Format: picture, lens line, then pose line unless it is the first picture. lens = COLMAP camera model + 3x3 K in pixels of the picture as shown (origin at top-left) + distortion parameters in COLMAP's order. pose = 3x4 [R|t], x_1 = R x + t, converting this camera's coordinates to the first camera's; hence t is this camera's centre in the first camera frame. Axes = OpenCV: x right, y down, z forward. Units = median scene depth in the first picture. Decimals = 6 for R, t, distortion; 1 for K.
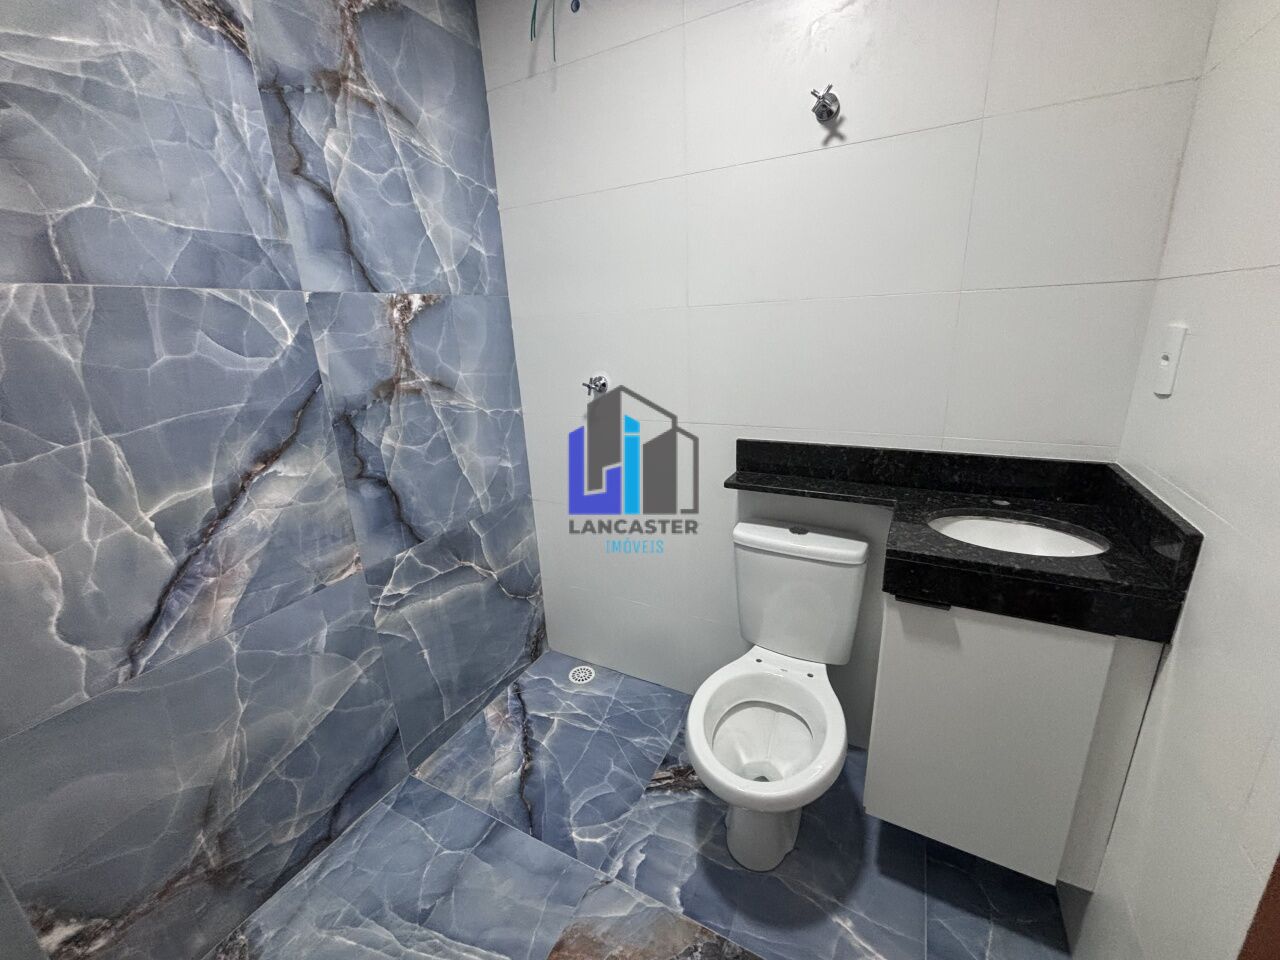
lens RADIAL K [[514.1, 0, 638.7], [0, 514.1, 477.4], [0, 0, 1]] dist [-0.000608, 0.000237]
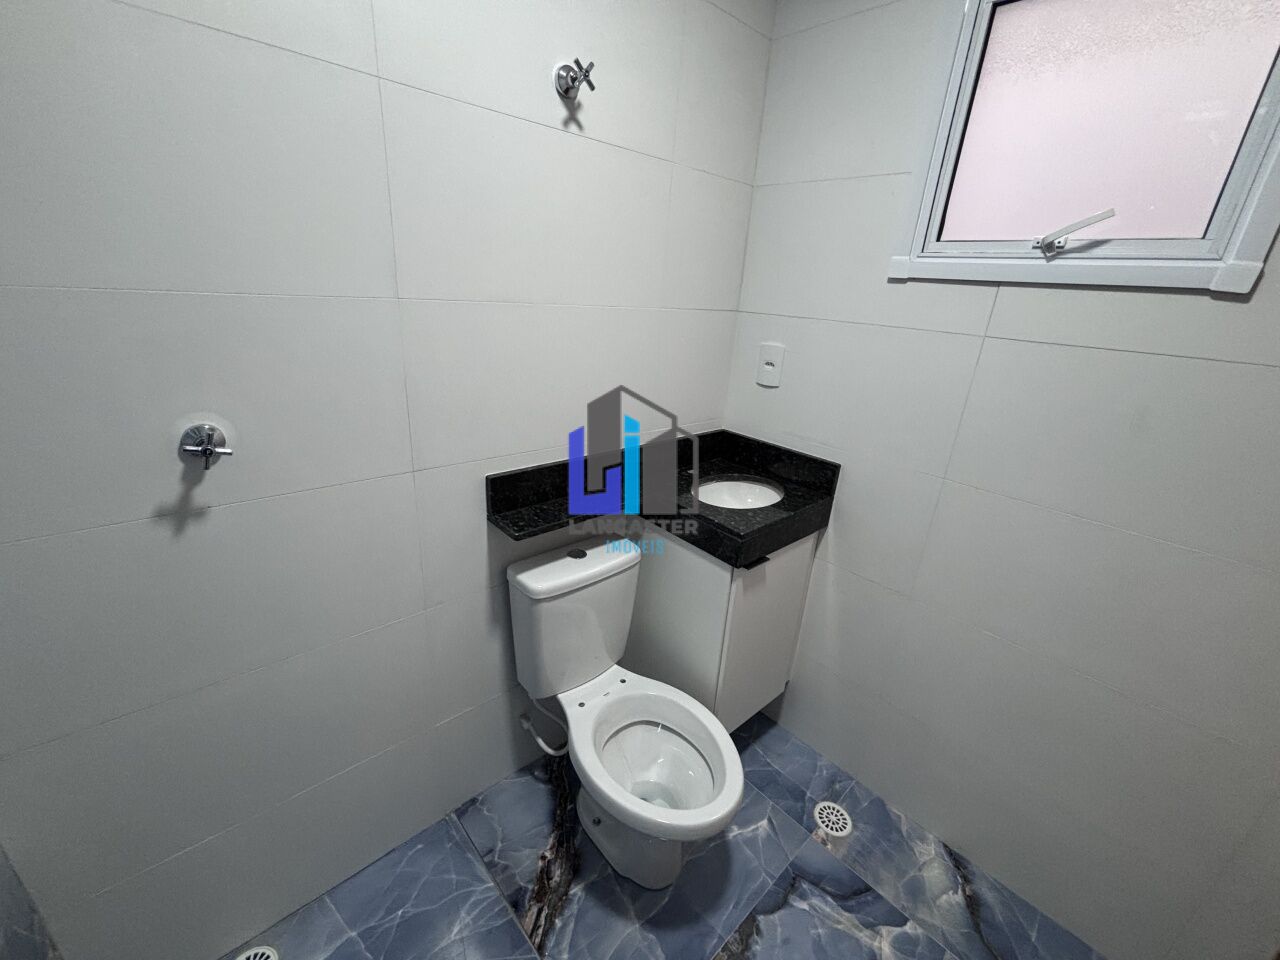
lens RADIAL K [[514.1, 0, 638.7], [0, 514.1, 477.4], [0, 0, 1]] dist [-0.000608, 0.000237]
pose [[0.333526, -0.264217, 0.904959, -0.469557], [0.193456, 0.958676, 0.208602, -0.206816], [-0.922678, 0.105496, 0.370858, 0.547839]]
